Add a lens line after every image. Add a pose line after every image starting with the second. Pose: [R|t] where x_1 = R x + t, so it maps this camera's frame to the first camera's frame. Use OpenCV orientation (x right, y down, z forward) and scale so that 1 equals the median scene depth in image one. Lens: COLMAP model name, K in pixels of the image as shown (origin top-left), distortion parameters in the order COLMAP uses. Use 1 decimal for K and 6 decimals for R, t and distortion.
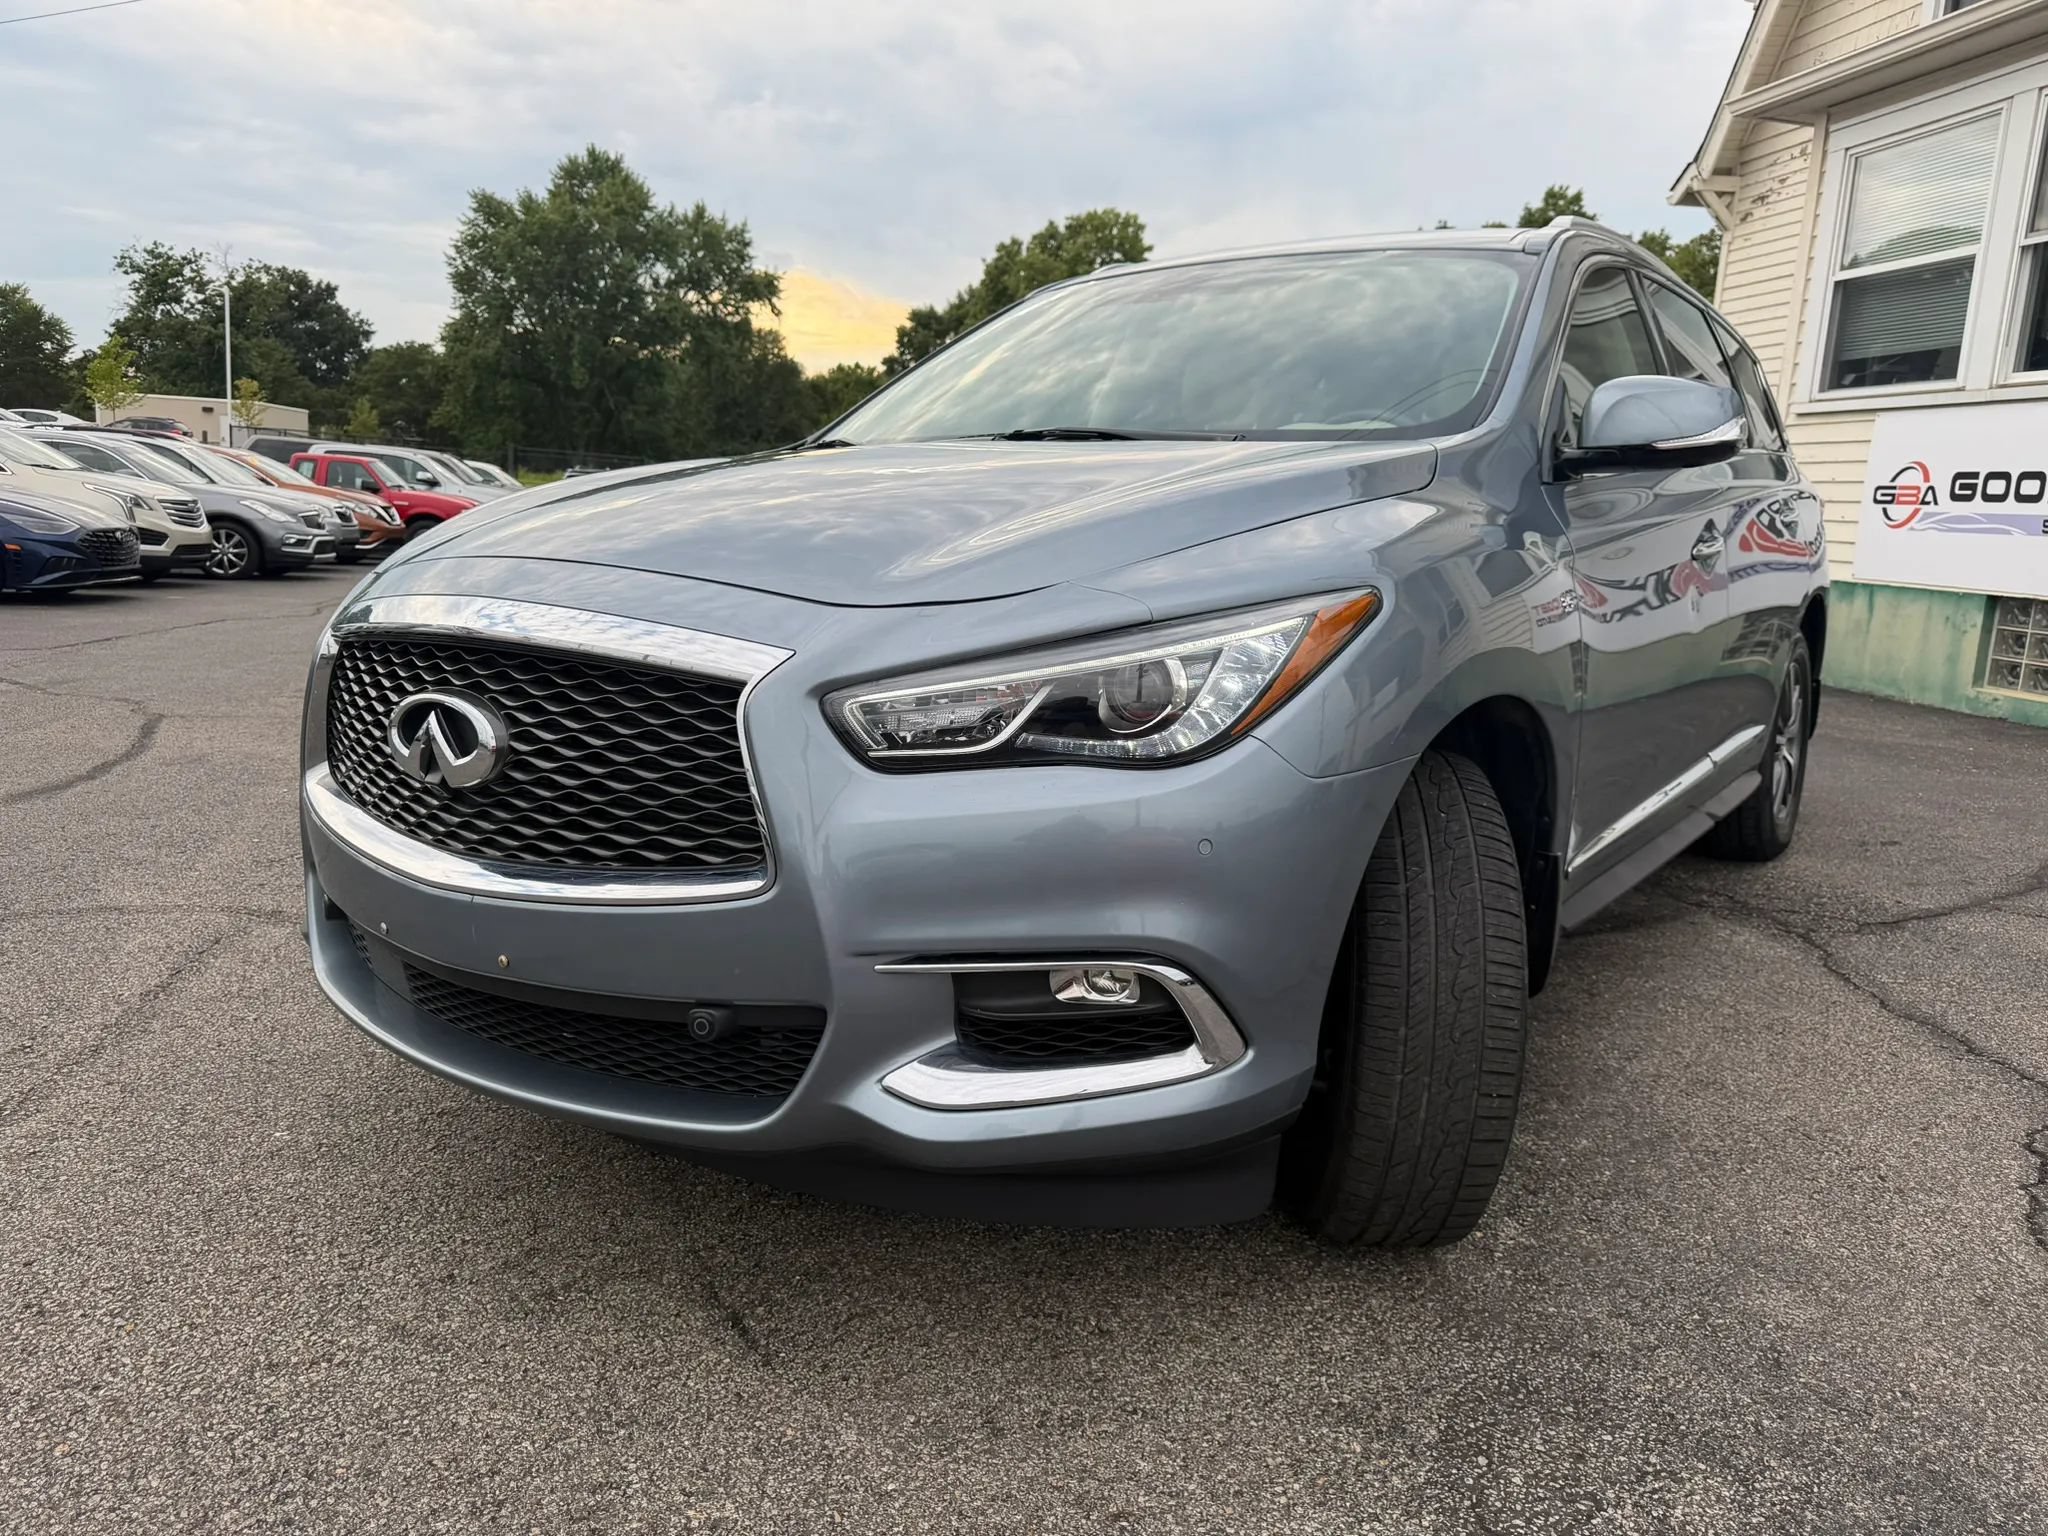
lens RADIAL K [[1459.7, 0, 1017.7], [0, 1459.7, 765.5], [0, 0, 1]] dist [0.004876, -0.012585]
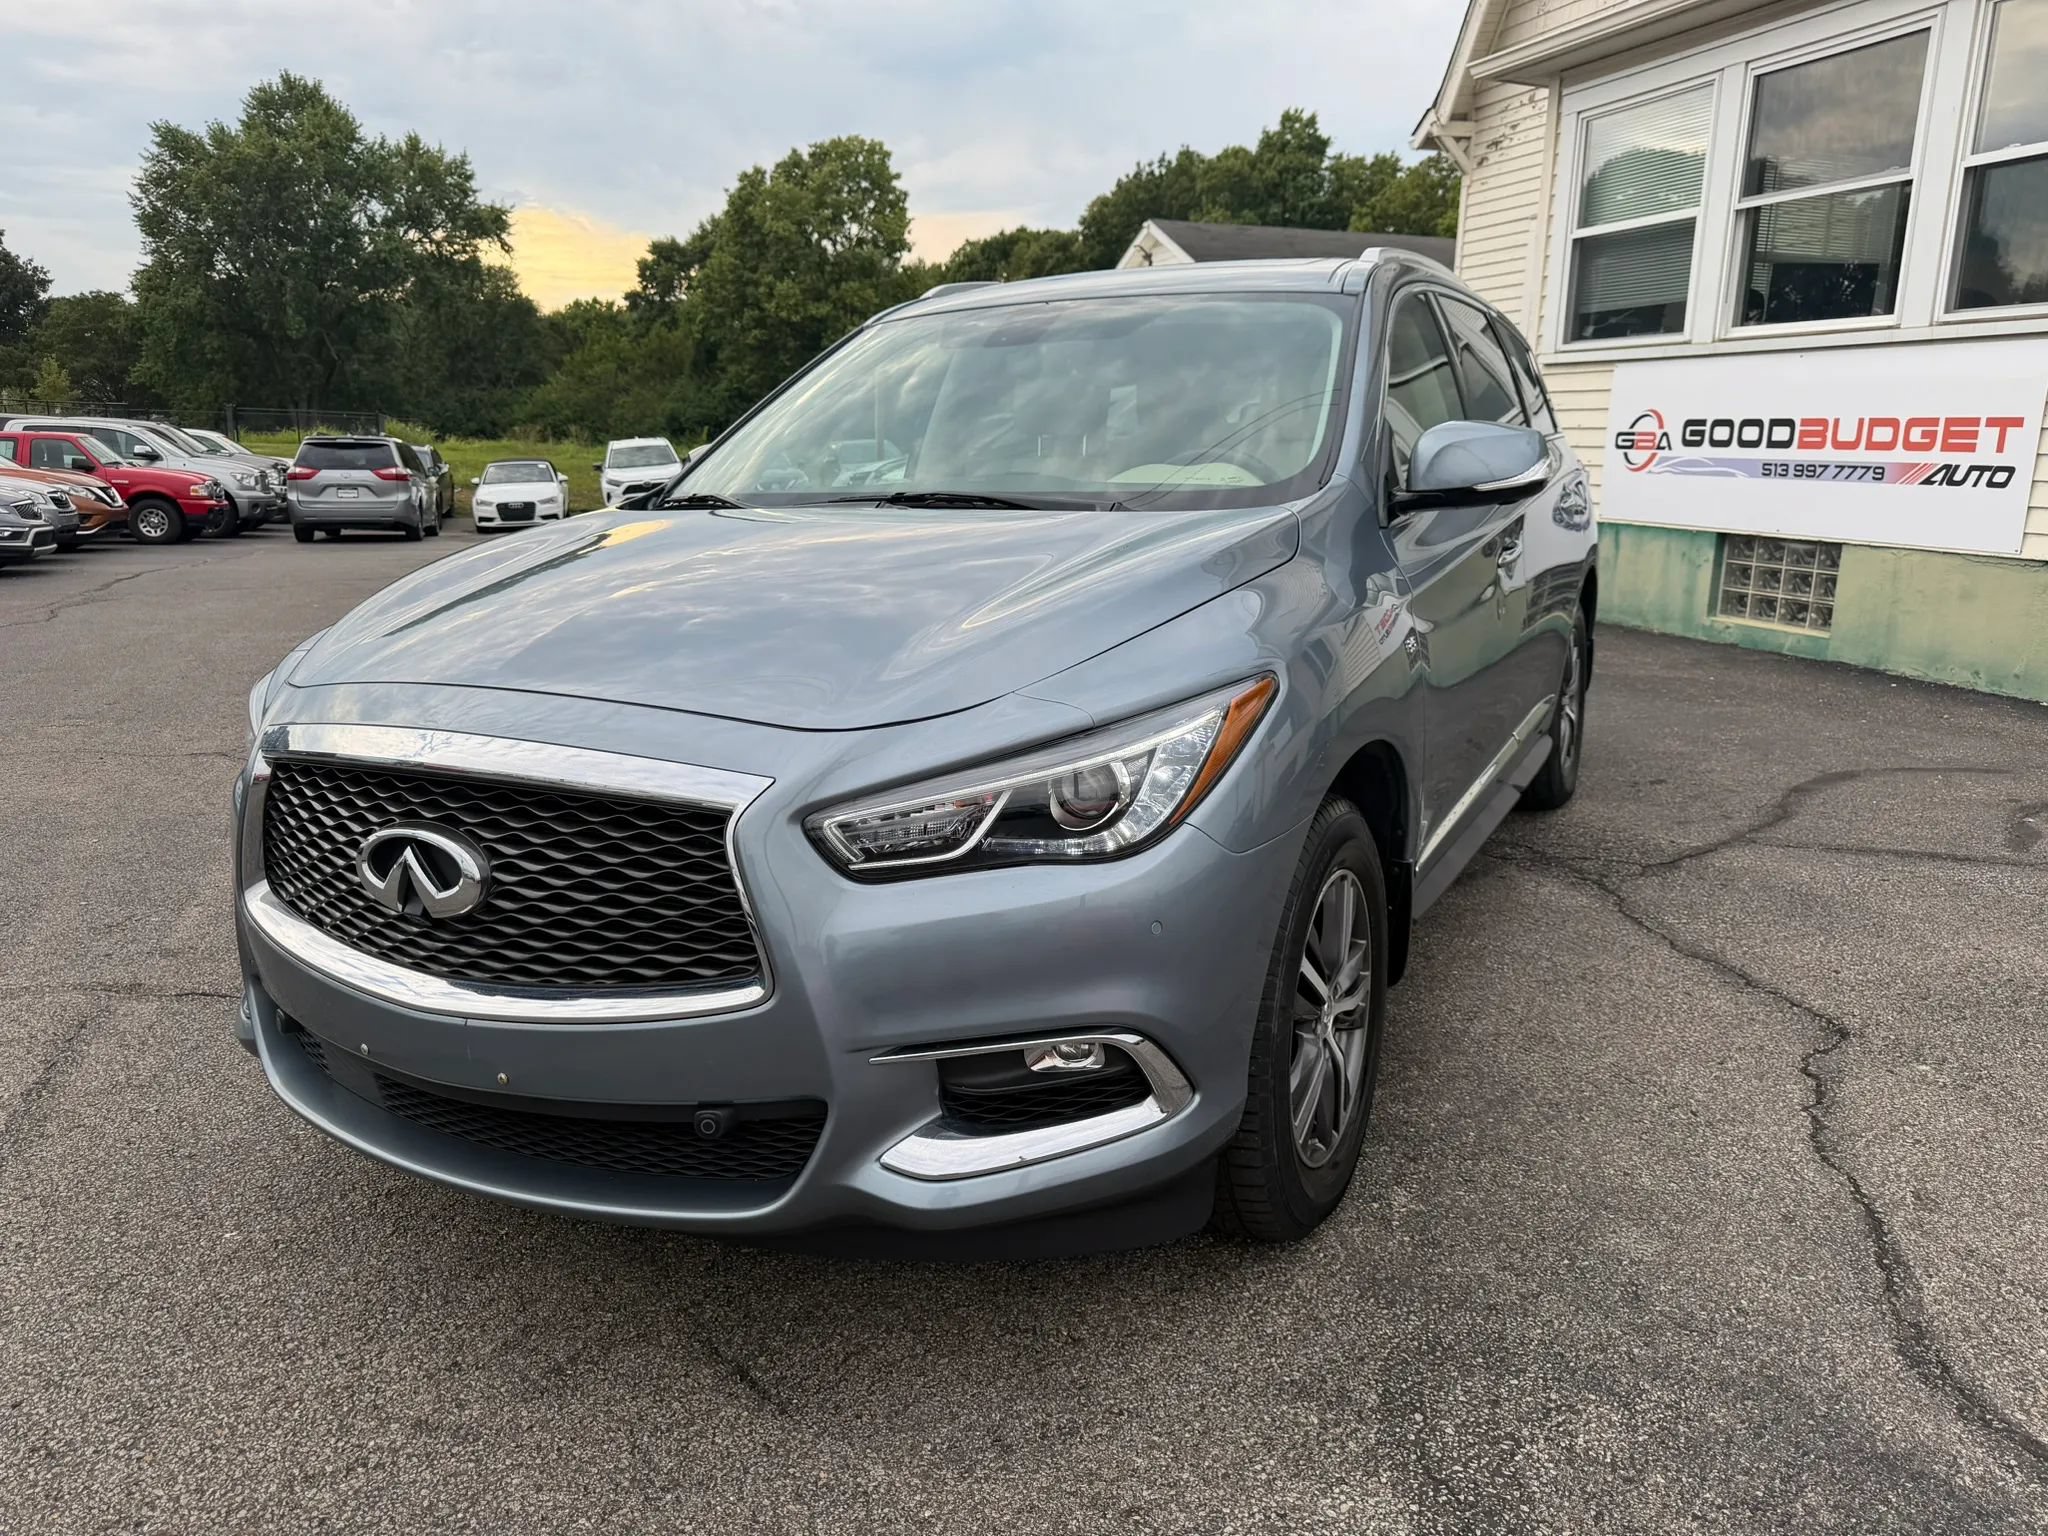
lens RADIAL K [[1459.7, 0, 1003.6], [0, 1459.7, 780.2], [0, 0, 1]] dist [0.004876, -0.012585]
pose [[0.987266, -0.076681, 0.139377, -0.098119], [0.068289, 0.995609, 0.064029, -0.096411], [-0.143675, -0.053696, 0.988167, -0.066191]]
